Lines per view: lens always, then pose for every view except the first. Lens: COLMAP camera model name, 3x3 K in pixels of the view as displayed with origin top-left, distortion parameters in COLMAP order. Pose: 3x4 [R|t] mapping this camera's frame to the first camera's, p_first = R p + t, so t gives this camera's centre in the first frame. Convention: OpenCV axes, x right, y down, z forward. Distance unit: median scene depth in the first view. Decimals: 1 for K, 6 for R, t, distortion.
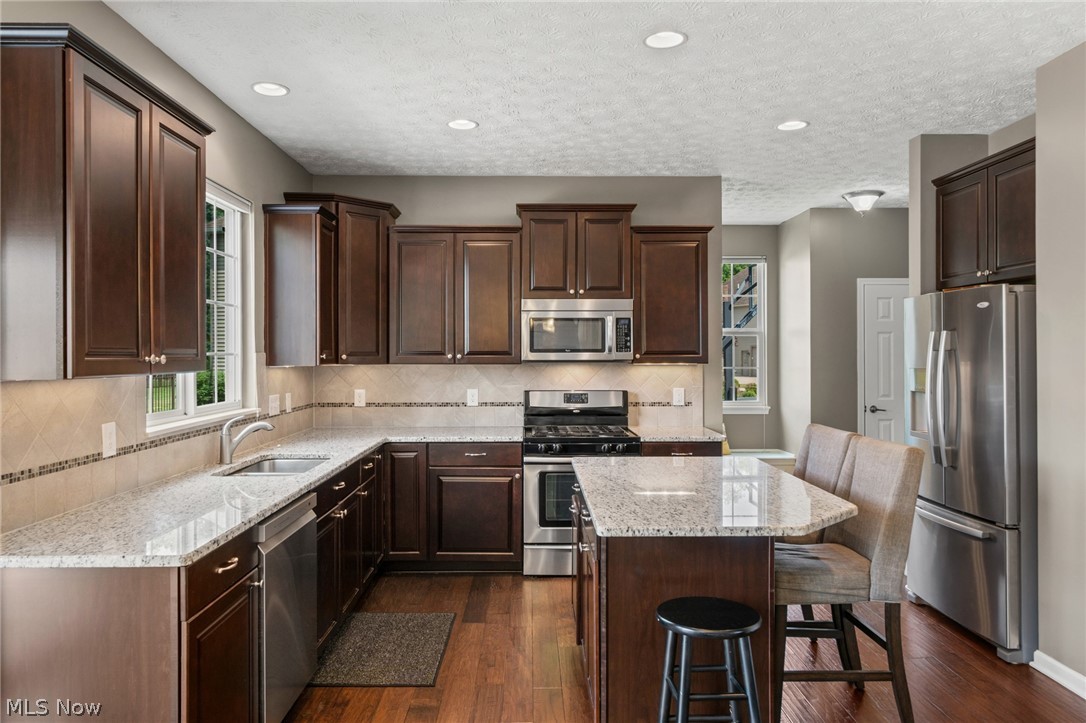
lens RADIAL K [[721.1, 0, 546.8], [0, 721.1, 354.2], [0, 0, 1]] dist [0.000038, -0.000235]
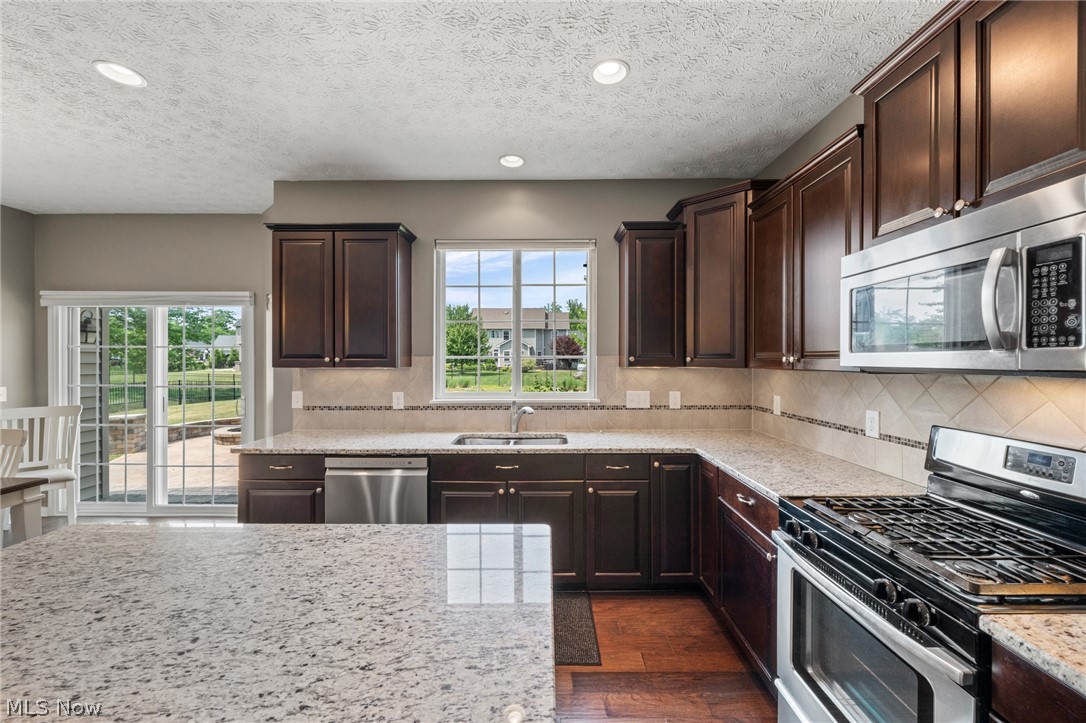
lens RADIAL K [[437.2, 0, 543.0], [0, 437.2, 361.5], [0, 0, 1]] dist [-0.000993, 0.000245]
pose [[-0.028541, 0.007360, -0.999566, 0.312151], [0.001033, 0.999973, 0.007333, 0.001759], [0.999592, -0.000823, -0.028548, 0.773464]]
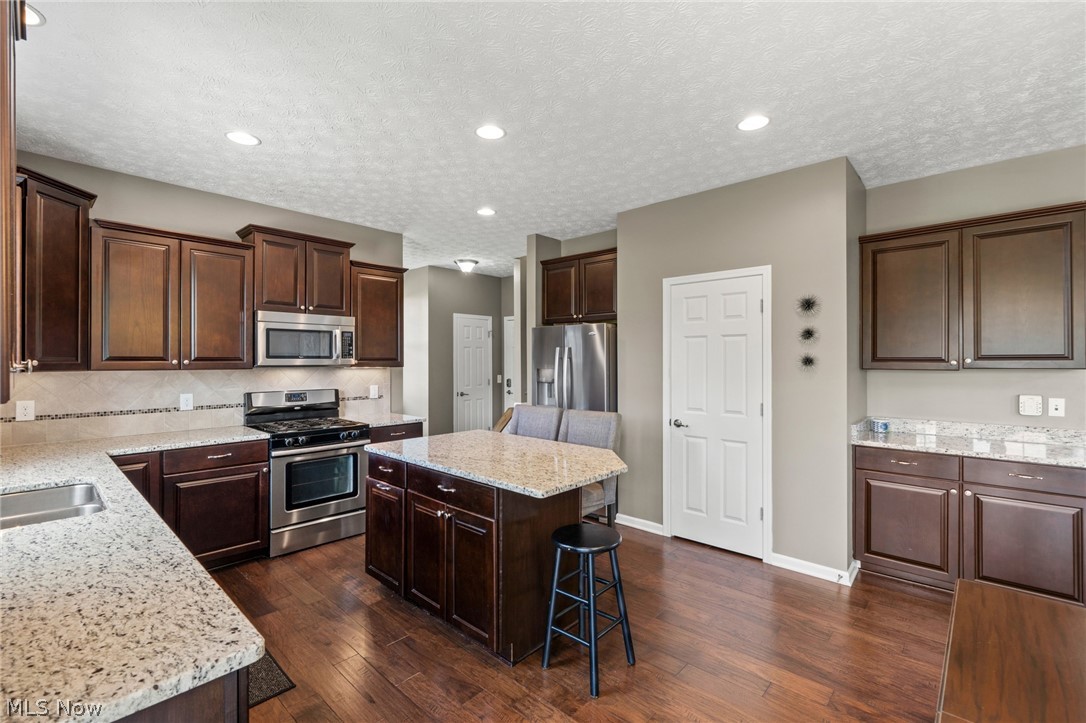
lens RADIAL K [[468.0, 0, 537.8], [0, 468.0, 359.7], [0, 0, 1]] dist [-0.000740, 0.000248]
pose [[0.697241, 0.002123, 0.716834, -0.249491], [-0.001238, 0.999998, -0.001758, 0.000211], [-0.716836, 0.000338, 0.697242, 0.186766]]
